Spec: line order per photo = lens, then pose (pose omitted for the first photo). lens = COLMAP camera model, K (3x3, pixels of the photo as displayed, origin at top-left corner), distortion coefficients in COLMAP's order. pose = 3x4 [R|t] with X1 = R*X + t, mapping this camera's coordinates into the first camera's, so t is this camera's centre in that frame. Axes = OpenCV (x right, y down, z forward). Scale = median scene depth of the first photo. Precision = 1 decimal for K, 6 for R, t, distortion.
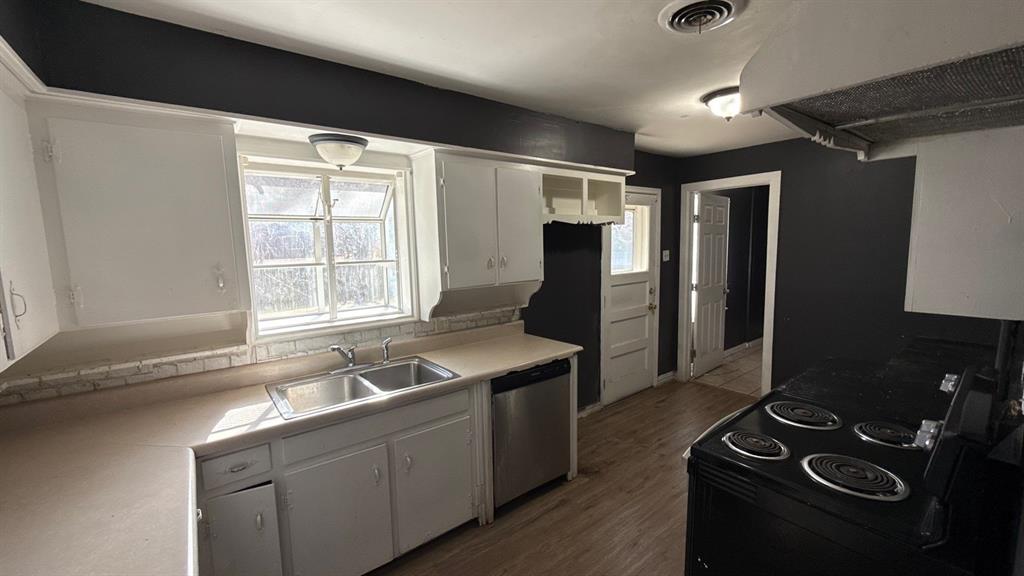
lens RADIAL K [[407.7, 0, 512.5], [0, 407.7, 286.4], [0, 0, 1]] dist [0.000577, 0.000132]
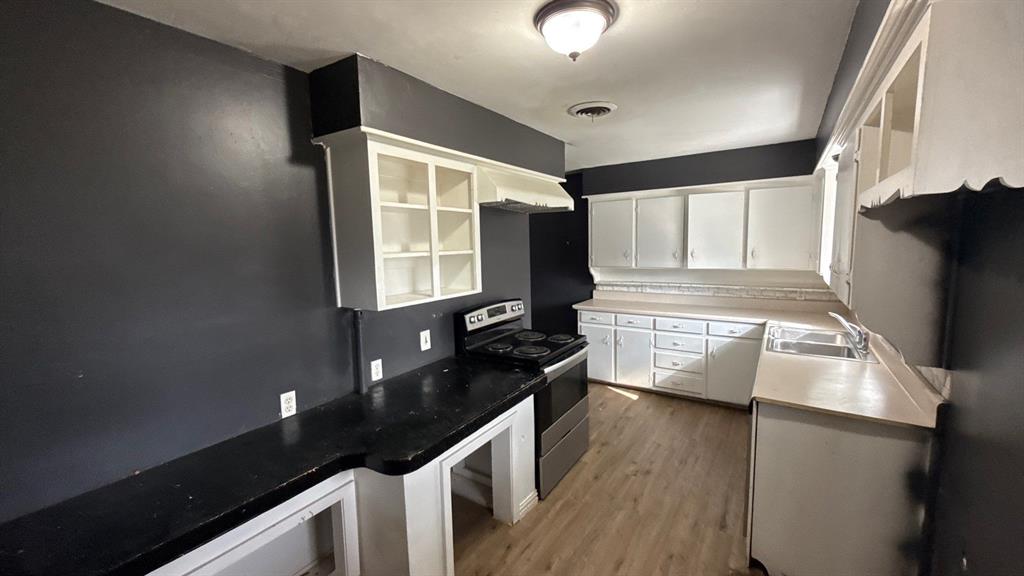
lens RADIAL K [[411.6, 0, 516.6], [0, 411.6, 283.3], [0, 0, 1]] dist [0.001130, 0.000044]
pose [[-0.944683, 0.071144, -0.320175, 0.708554], [0.000537, 0.976525, 0.215402, -0.177297], [0.327984, 0.203315, -0.922545, 1.368749]]
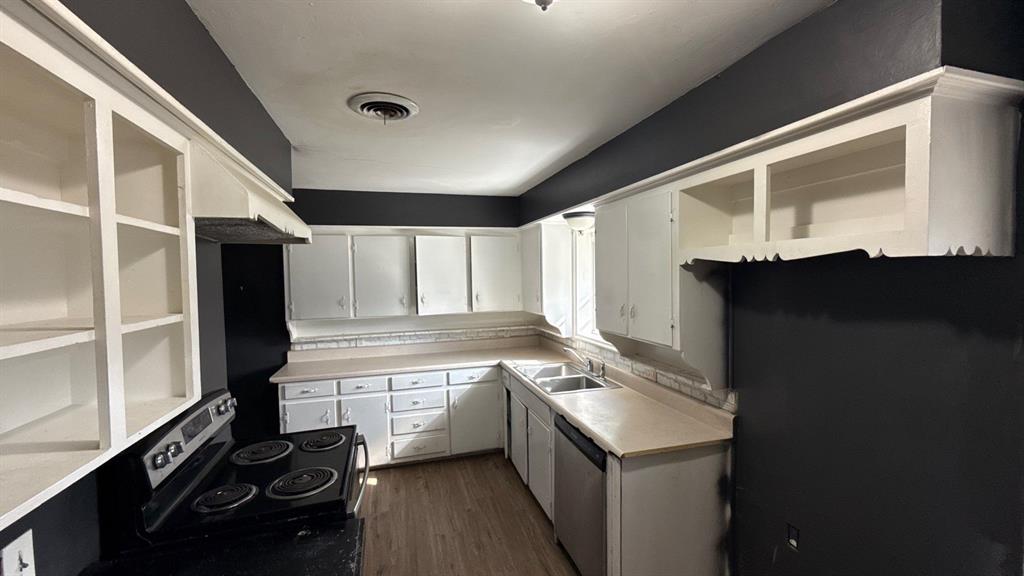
lens RADIAL K [[407.7, 0, 512.5], [0, 407.7, 286.4], [0, 0, 1]] dist [0.000577, 0.000132]
pose [[-0.362161, 0.051234, -0.930706, 0.772499], [-0.085245, 0.992484, 0.087806, -0.149560], [0.928209, 0.111137, -0.355071, 0.960795]]
